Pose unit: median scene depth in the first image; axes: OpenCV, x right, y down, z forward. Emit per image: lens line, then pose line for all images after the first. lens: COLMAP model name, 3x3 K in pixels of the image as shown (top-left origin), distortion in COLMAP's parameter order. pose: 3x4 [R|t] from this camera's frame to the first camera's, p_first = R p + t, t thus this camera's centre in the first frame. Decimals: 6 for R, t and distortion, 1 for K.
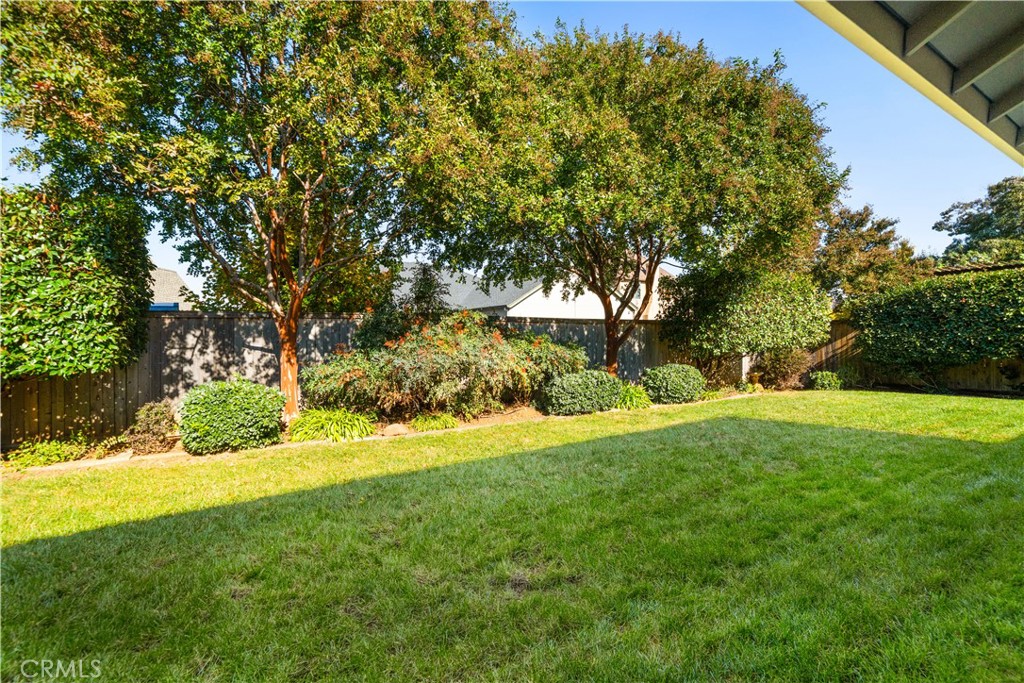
lens RADIAL K [[449.2, 0, 508.1], [0, 449.2, 337.1], [0, 0, 1]] dist [-0.006021, -0.000451]
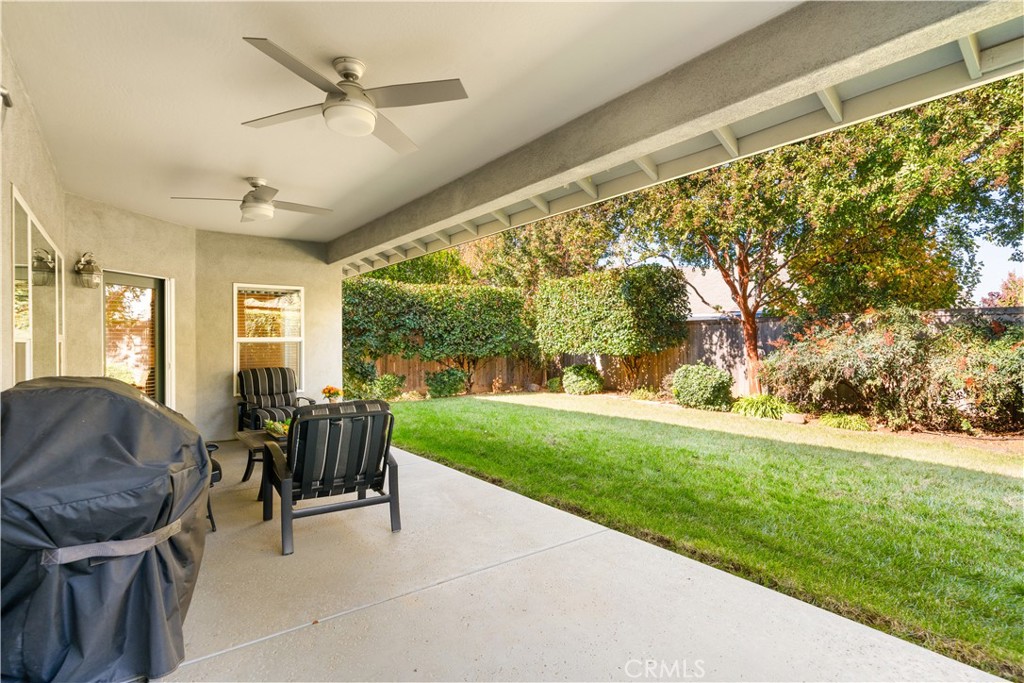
lens RADIAL K [[495.8, 0, 510.4], [0, 495.8, 348.0], [0, 0, 1]] dist [-0.022044, -0.000887]
pose [[0.091375, 0.030465, -0.995350, 0.886793], [0.006616, 0.999491, 0.031199, -0.017950], [0.995795, -0.009436, 0.091127, 0.167853]]
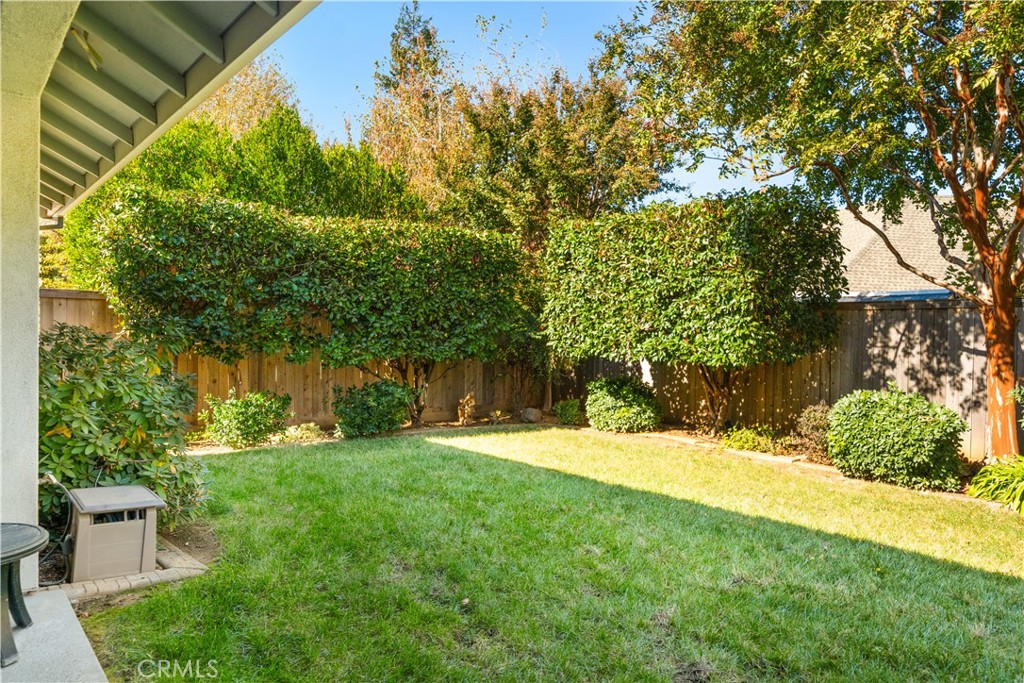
lens RADIAL K [[685.9, 0, 512.1], [0, 685.9, 331.5], [0, 0, 1]] dist [0.006199, 0.005710]
pose [[0.144863, 0.021255, -0.989223, 0.383876], [-0.017359, 0.999670, 0.018938, -0.013641], [0.989299, 0.014429, 0.145184, 0.168809]]
